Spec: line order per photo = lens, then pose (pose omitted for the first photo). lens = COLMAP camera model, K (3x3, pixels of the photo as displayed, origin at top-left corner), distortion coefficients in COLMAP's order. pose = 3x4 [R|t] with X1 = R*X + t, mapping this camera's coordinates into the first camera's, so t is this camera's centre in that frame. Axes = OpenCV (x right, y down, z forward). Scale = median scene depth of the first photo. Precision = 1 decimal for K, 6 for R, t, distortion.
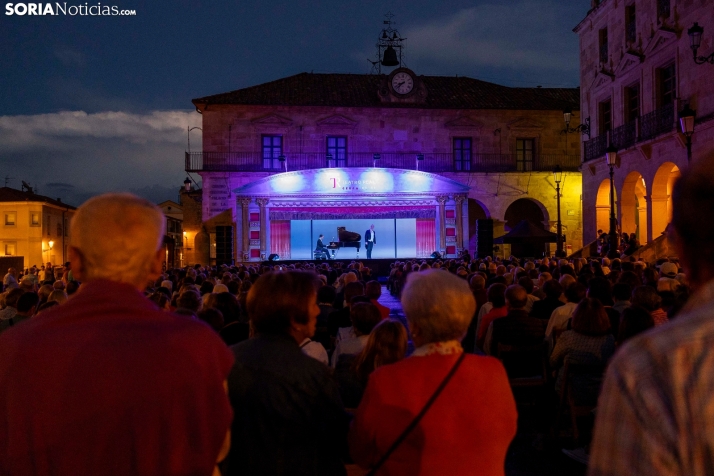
lens RADIAL K [[506.3, 0, 357.0], [0, 506.3, 238.0], [0, 0, 1]] dist [0.006026, 0.001061]
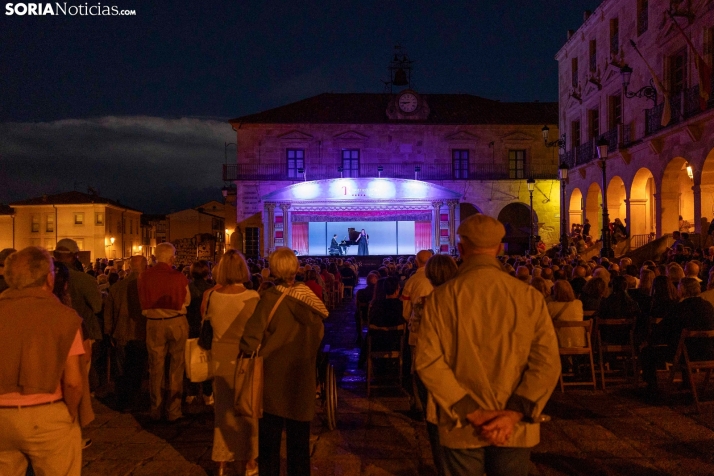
lens RADIAL K [[485.6, 0, 357.0], [0, 485.6, 238.0], [0, 0, 1]] dist [0.004851, 0.001002]
pose [[0.997522, 0.004798, -0.070185, 0.057433], [-0.004307, 0.999965, 0.007152, -0.006143], [0.070217, -0.006832, 0.997508, -0.119257]]
